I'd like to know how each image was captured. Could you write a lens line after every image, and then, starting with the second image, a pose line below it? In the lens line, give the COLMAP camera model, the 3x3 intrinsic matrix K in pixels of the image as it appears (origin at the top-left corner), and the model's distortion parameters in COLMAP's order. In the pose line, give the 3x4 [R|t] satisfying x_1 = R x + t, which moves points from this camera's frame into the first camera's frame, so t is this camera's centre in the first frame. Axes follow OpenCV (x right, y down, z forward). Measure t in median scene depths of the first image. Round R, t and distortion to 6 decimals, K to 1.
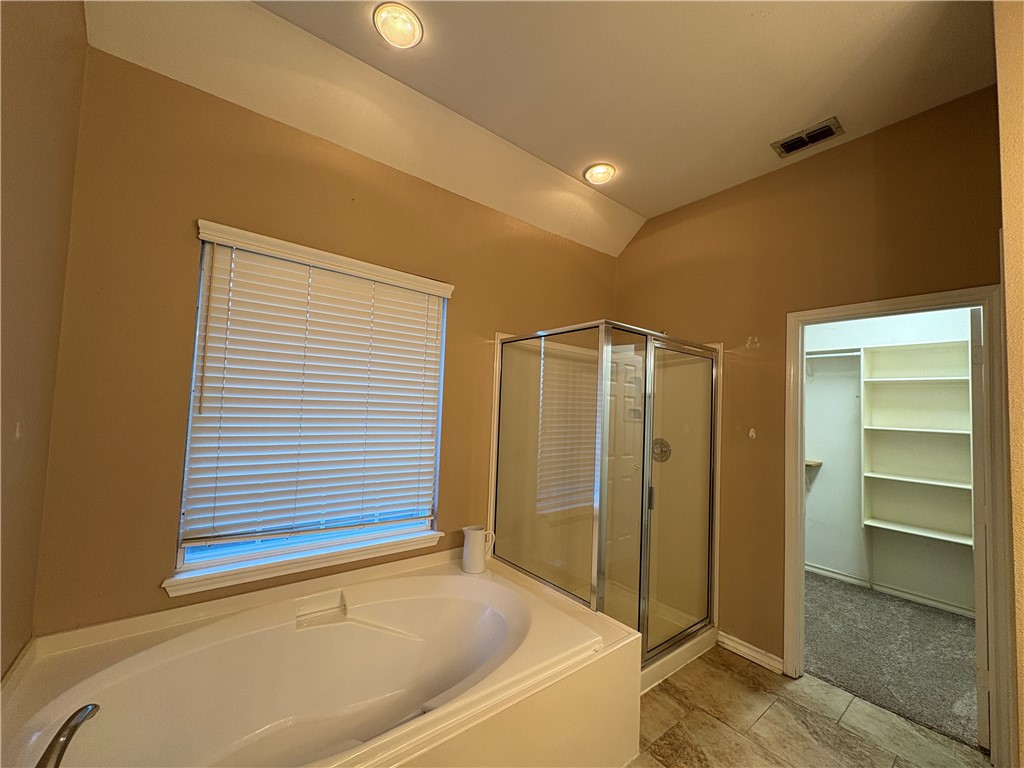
lens RADIAL K [[407.1, 0, 510.3], [0, 407.1, 384.7], [0, 0, 1]] dist [-0.000765, 0.000042]
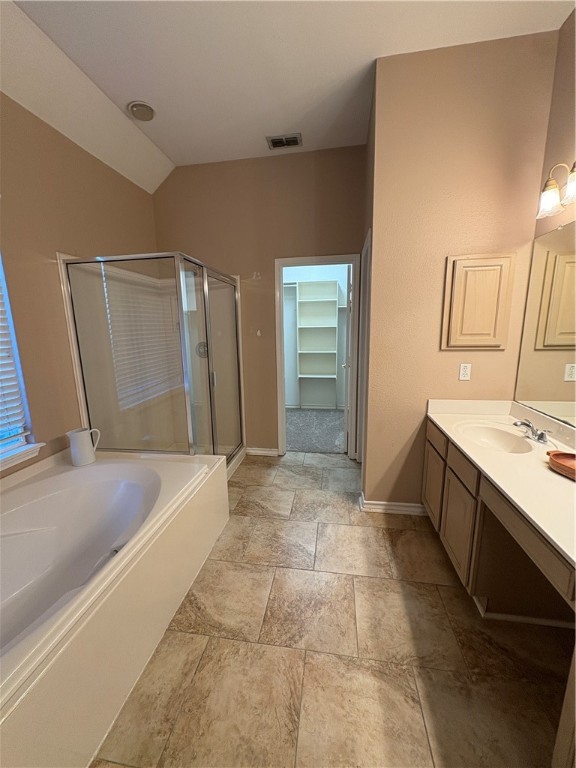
lens RADIAL K [[305.4, 0, 288.0], [0, 305.4, 384.0], [0, 0, 1]] dist [-0.000765, 0.000042]
pose [[0.730363, -0.178851, 0.659229, -0.192860], [0.009190, 0.967597, 0.252331, 0.005709], [-0.682998, -0.178235, 0.708341, -0.011954]]
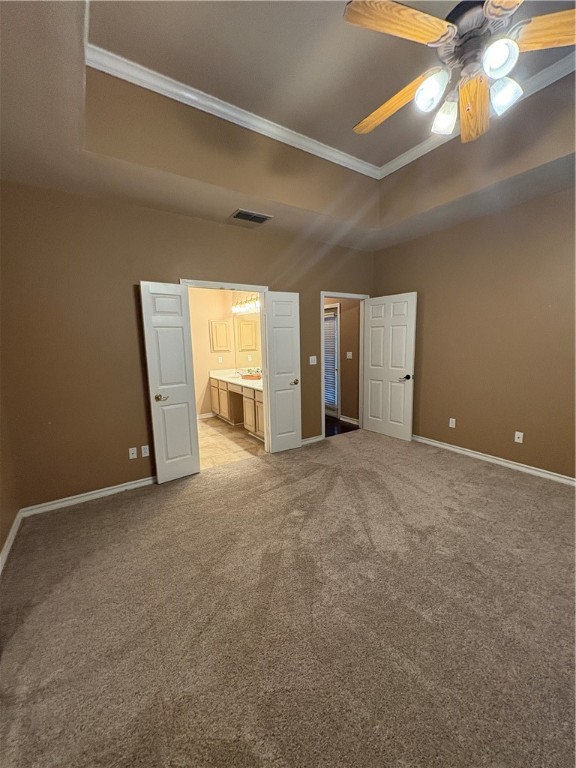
lens RADIAL K [[305.4, 0, 288.7], [0, 305.4, 385.9], [0, 0, 1]] dist [-0.000765, 0.000042]
pose [[0.069556, -0.187654, 0.979769, -1.642139], [-0.028961, 0.981354, 0.190014, -0.080490], [-0.997158, -0.041591, 0.062825, -0.445268]]
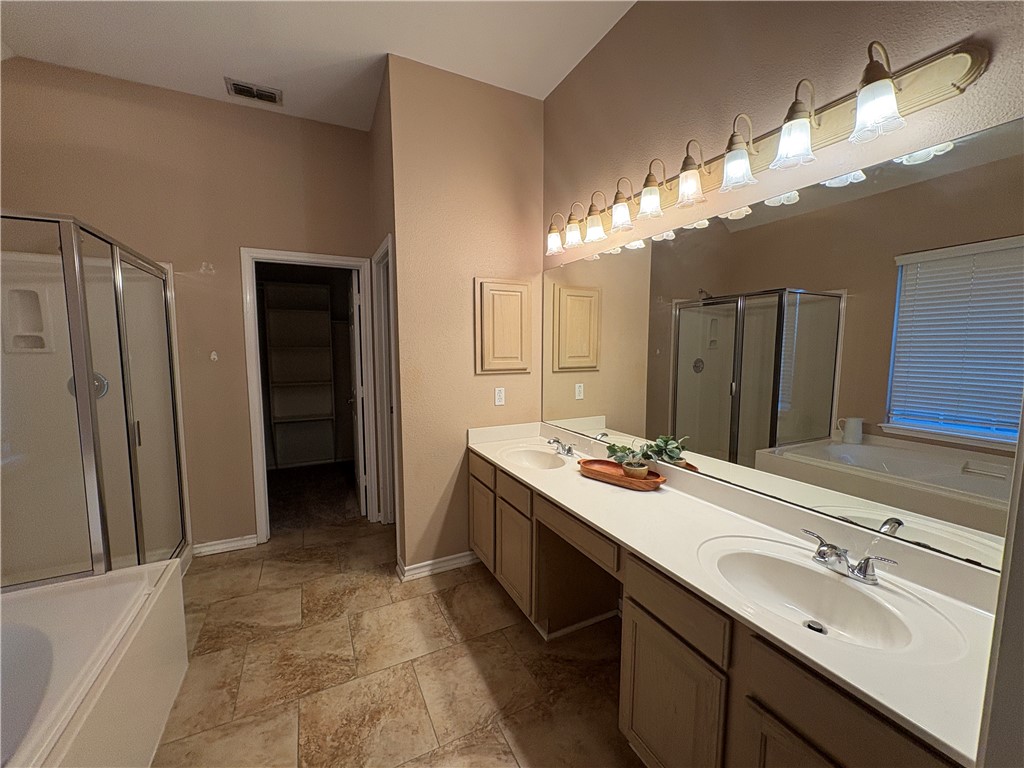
lens RADIAL K [[407.1, 0, 514.3], [0, 407.1, 385.5], [0, 0, 1]] dist [-0.000765, 0.000042]
pose [[0.191996, -0.135498, 0.971997, -0.317279], [-0.046935, 0.988022, 0.147003, 0.001246], [-0.980273, -0.073845, 0.183336, 0.024711]]
